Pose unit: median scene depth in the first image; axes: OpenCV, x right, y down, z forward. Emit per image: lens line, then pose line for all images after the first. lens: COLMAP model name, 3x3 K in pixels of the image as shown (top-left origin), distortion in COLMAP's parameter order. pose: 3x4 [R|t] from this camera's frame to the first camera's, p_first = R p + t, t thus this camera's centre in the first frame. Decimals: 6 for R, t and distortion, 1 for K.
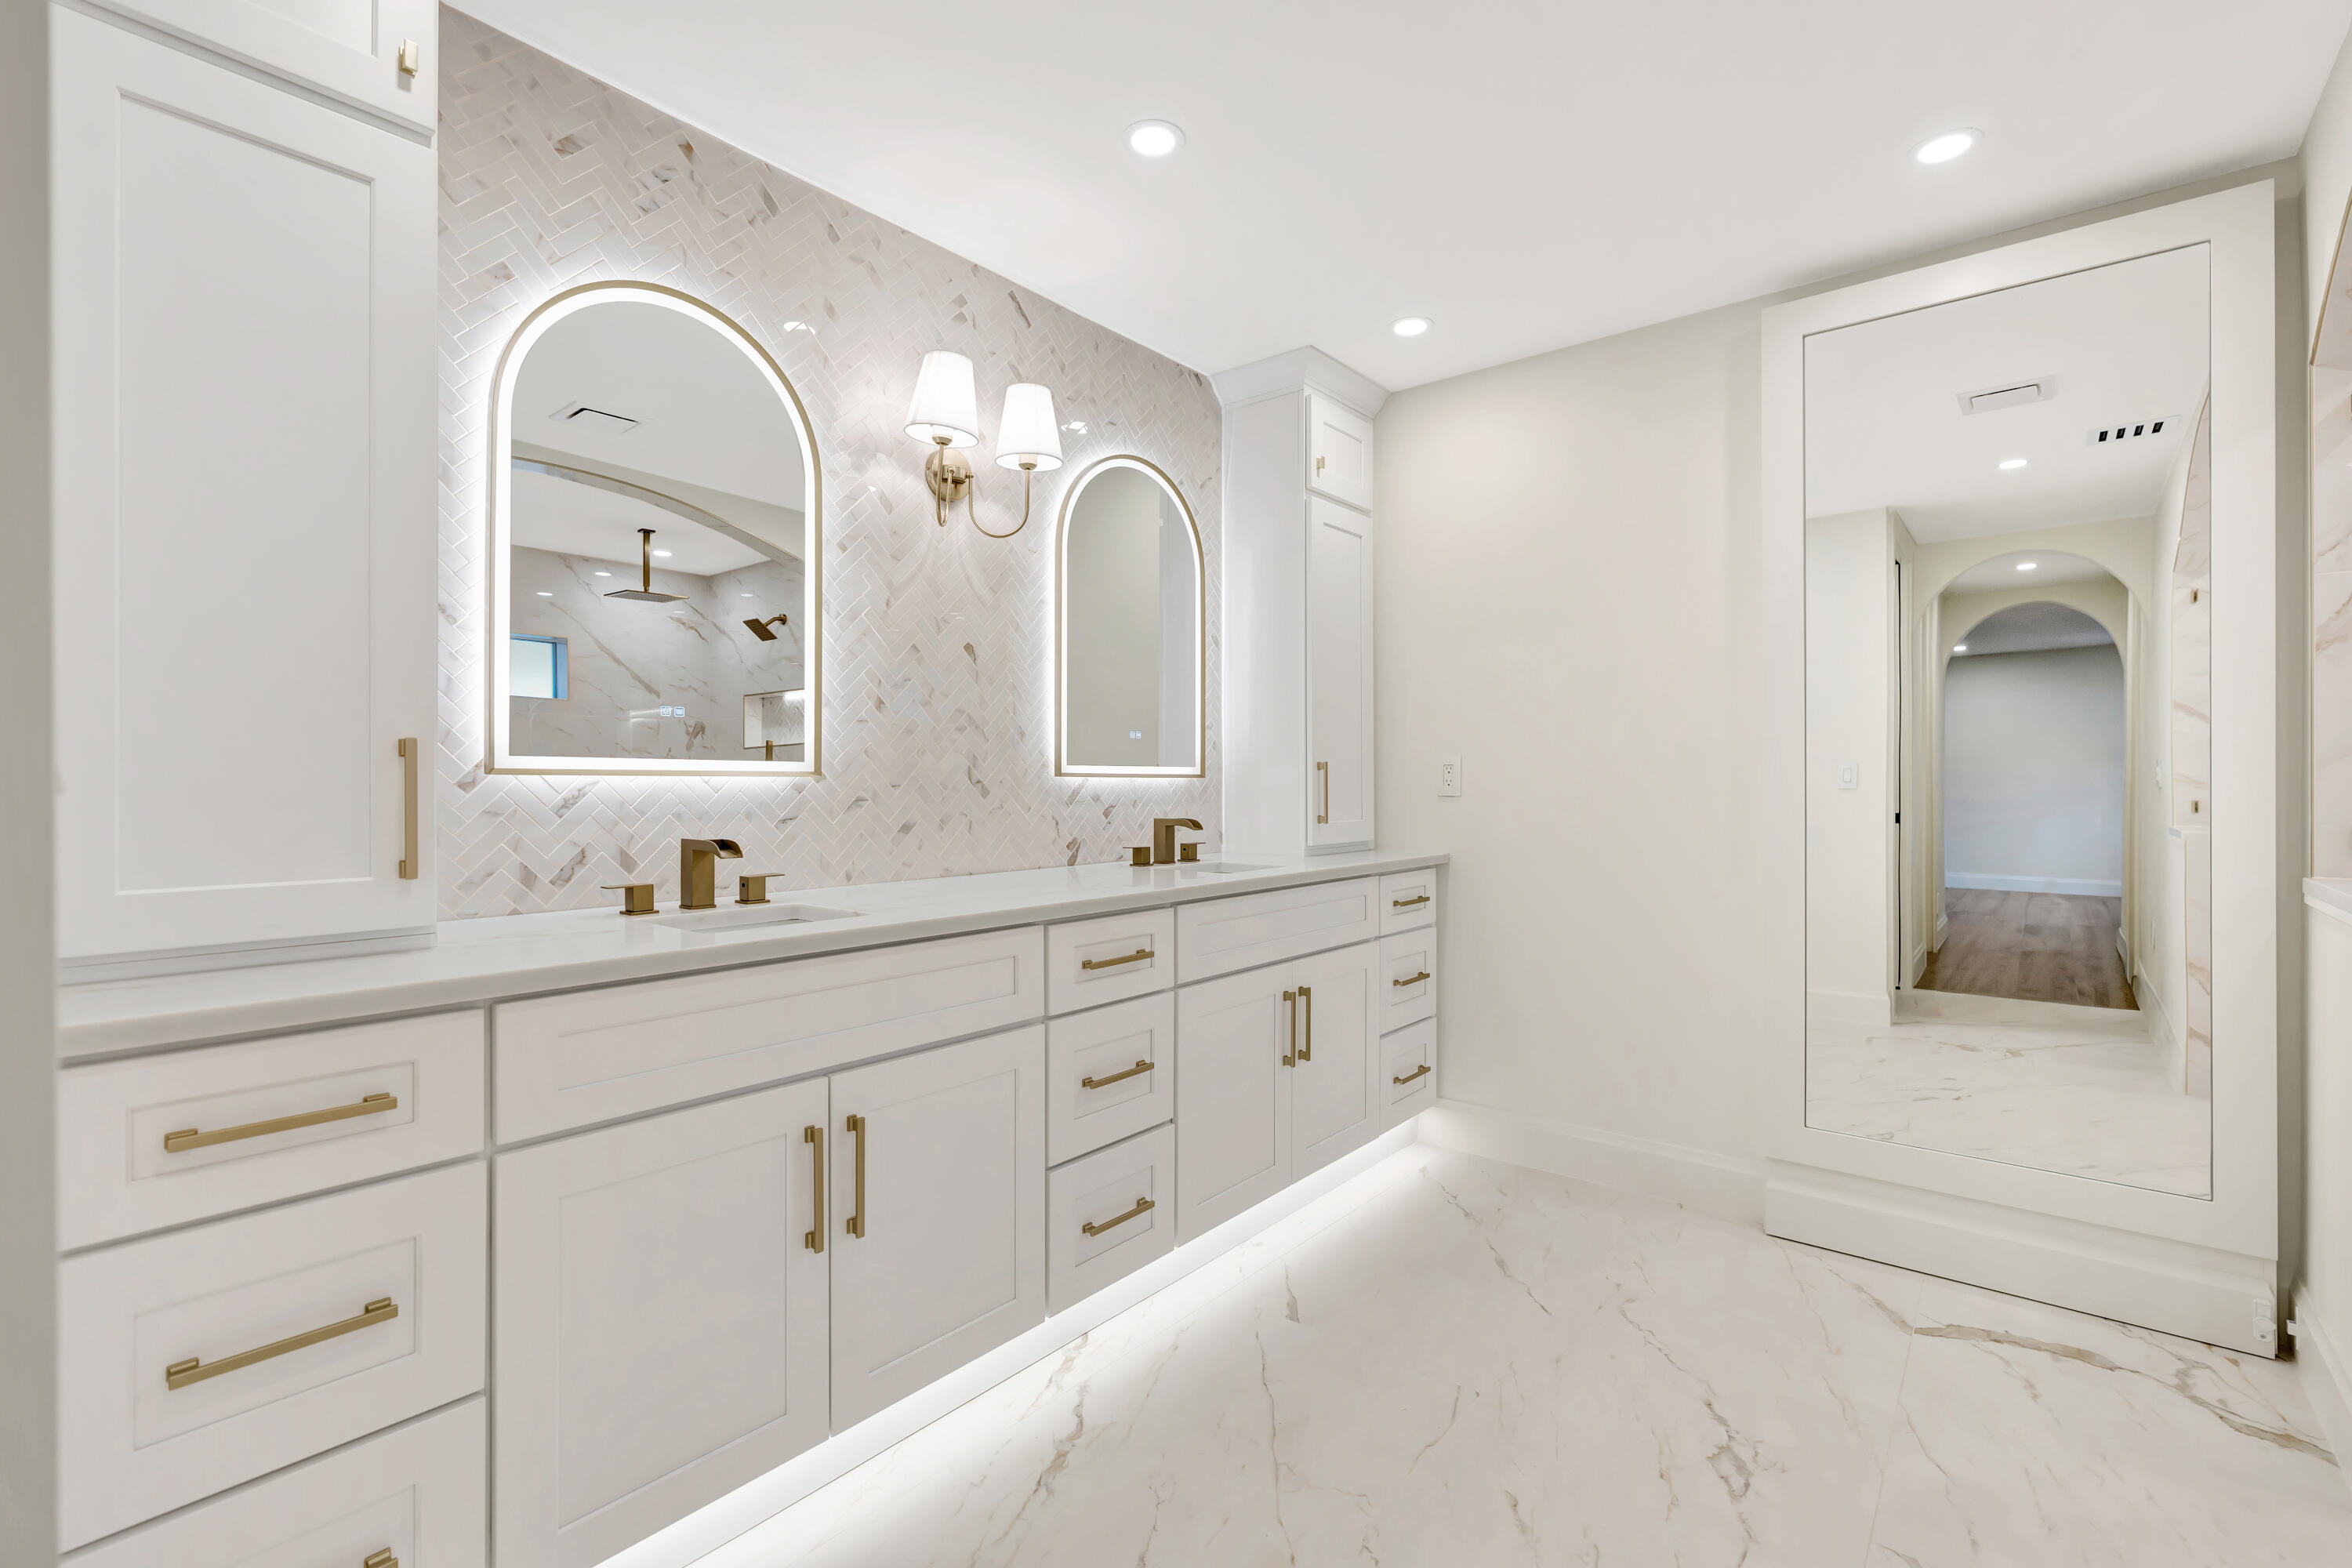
lens RADIAL K [[1055.2, 0, 1173.8], [0, 1055.2, 780.0], [0, 0, 1]] dist [-0.004389, 0.002297]
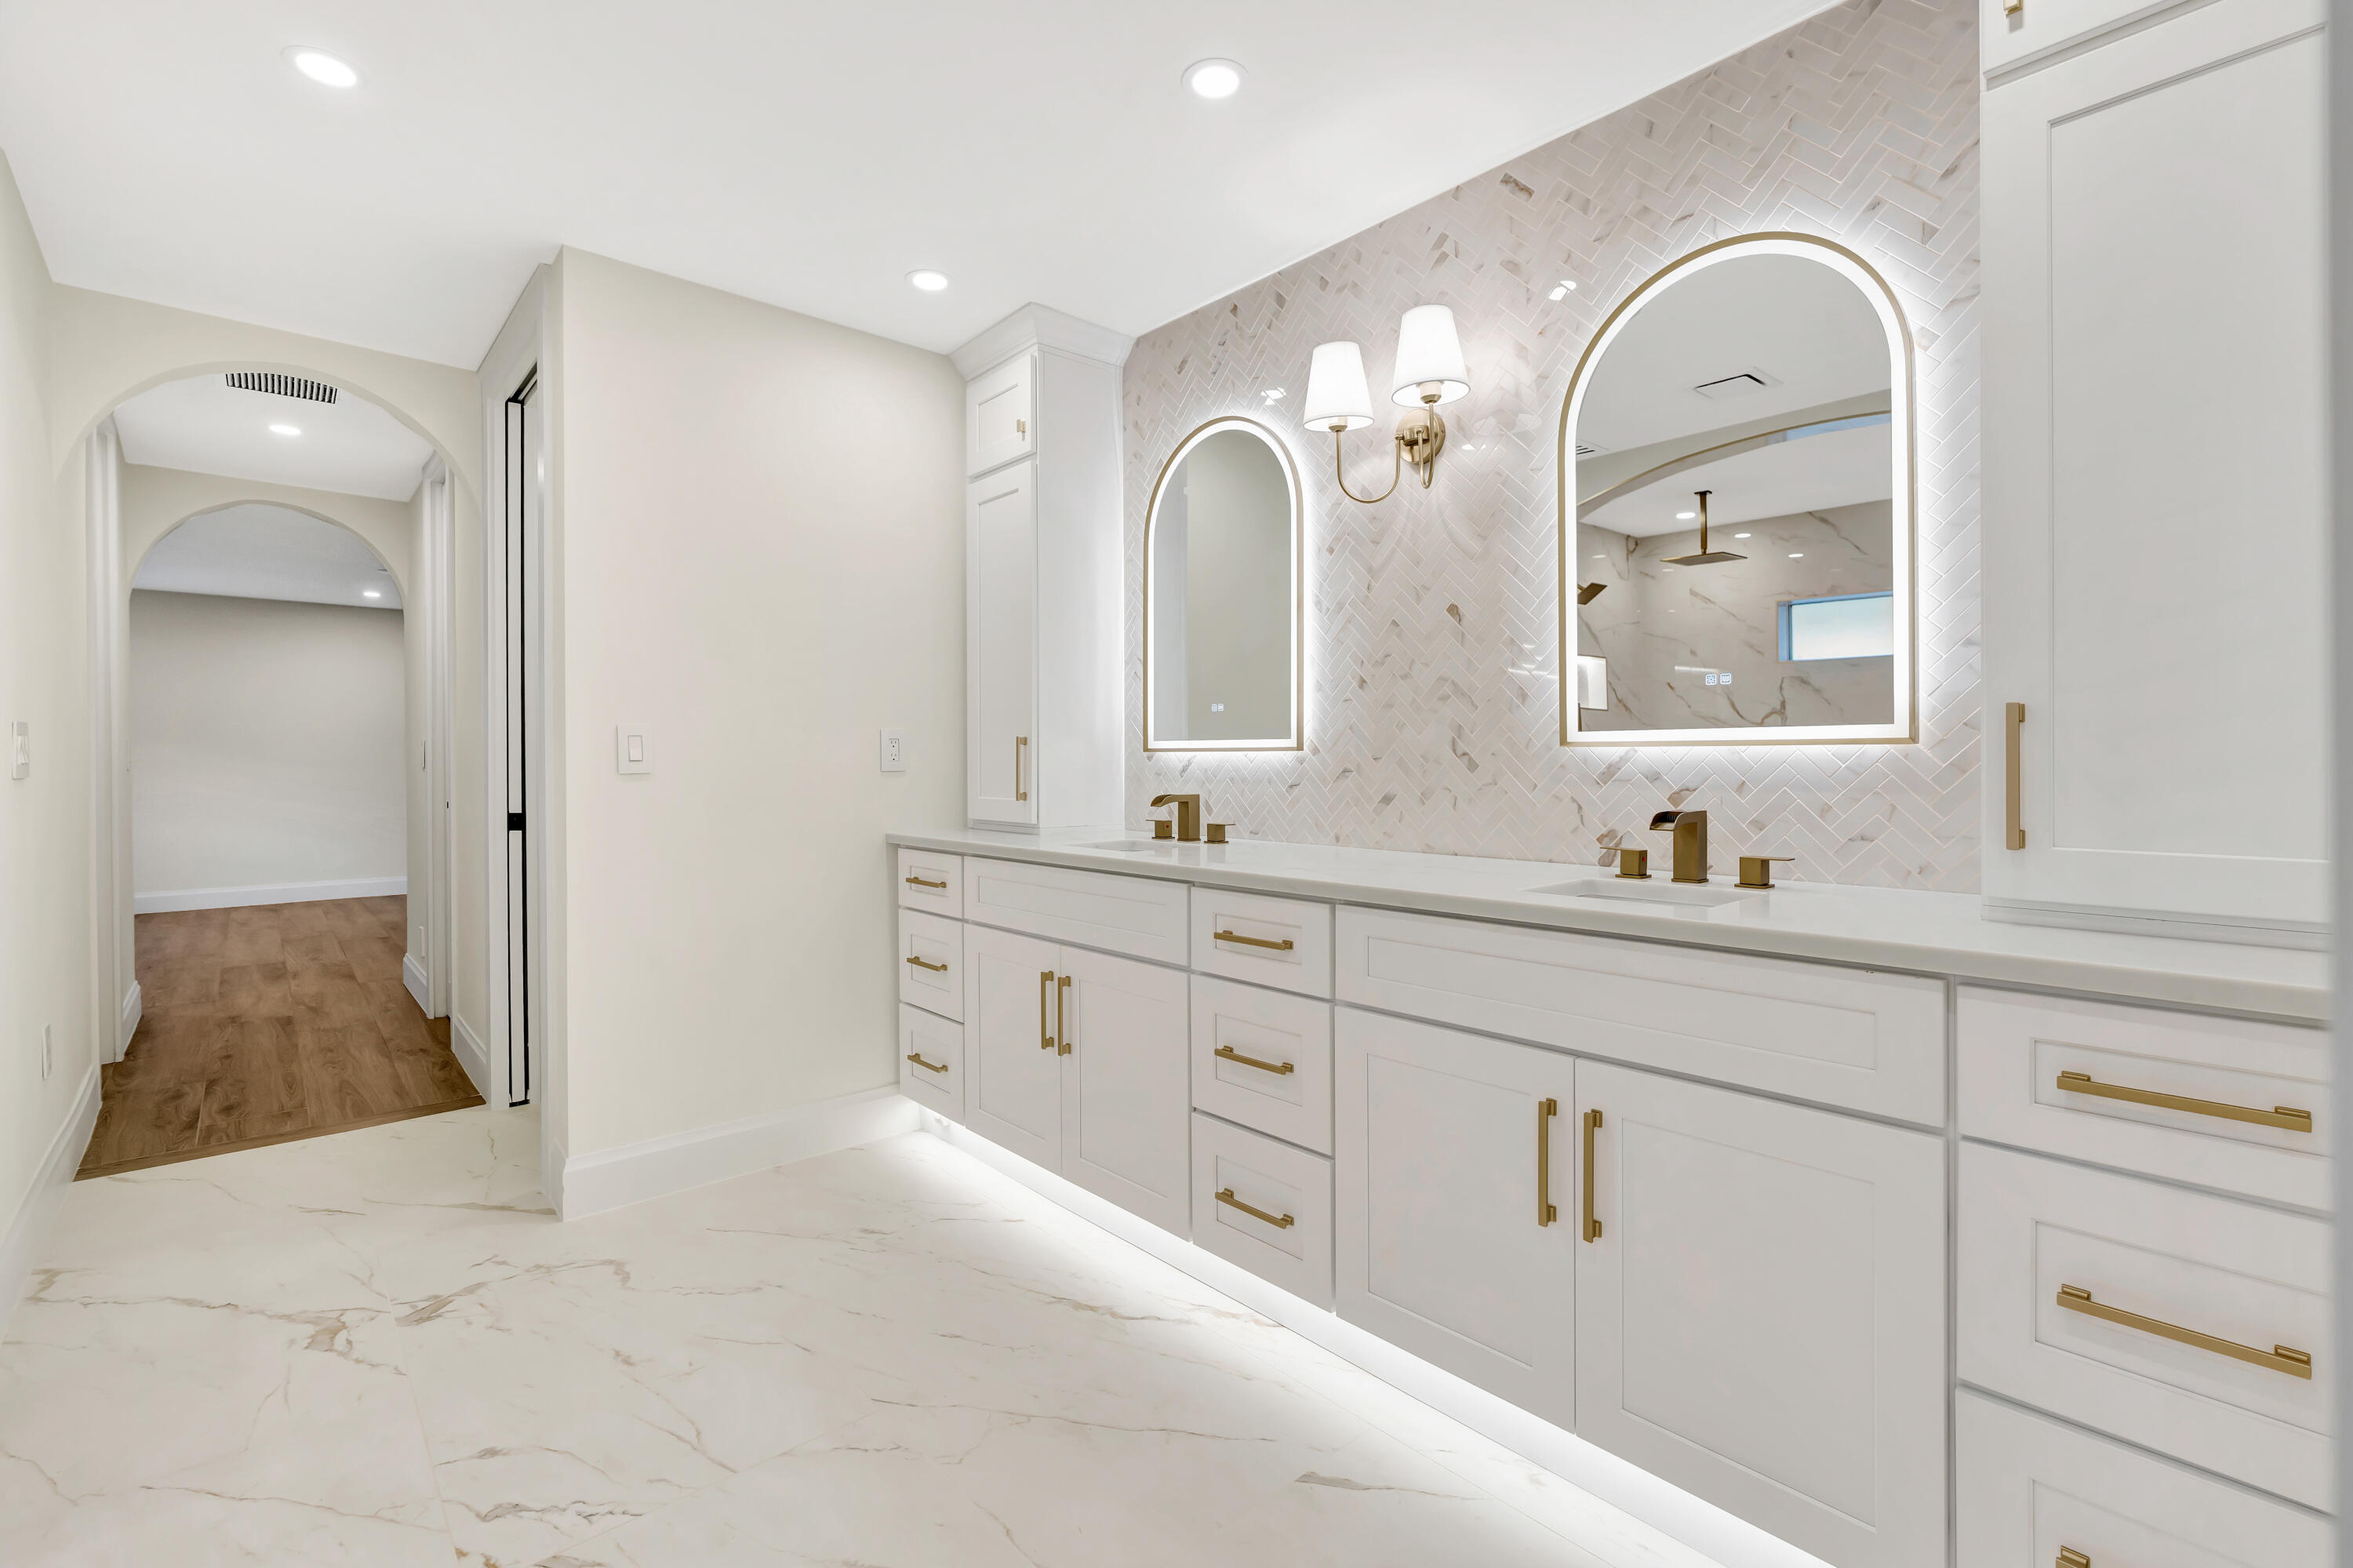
lens RADIAL K [[1055.7, 0, 1165.0], [0, 1055.7, 758.9], [0, 0, 1]] dist [-0.004389, 0.002297]
pose [[-0.168562, 0.003226, -0.985686, 0.763989], [0.007091, 0.999973, 0.002060, 0.002070], [0.985665, -0.006642, -0.168581, 0.913371]]
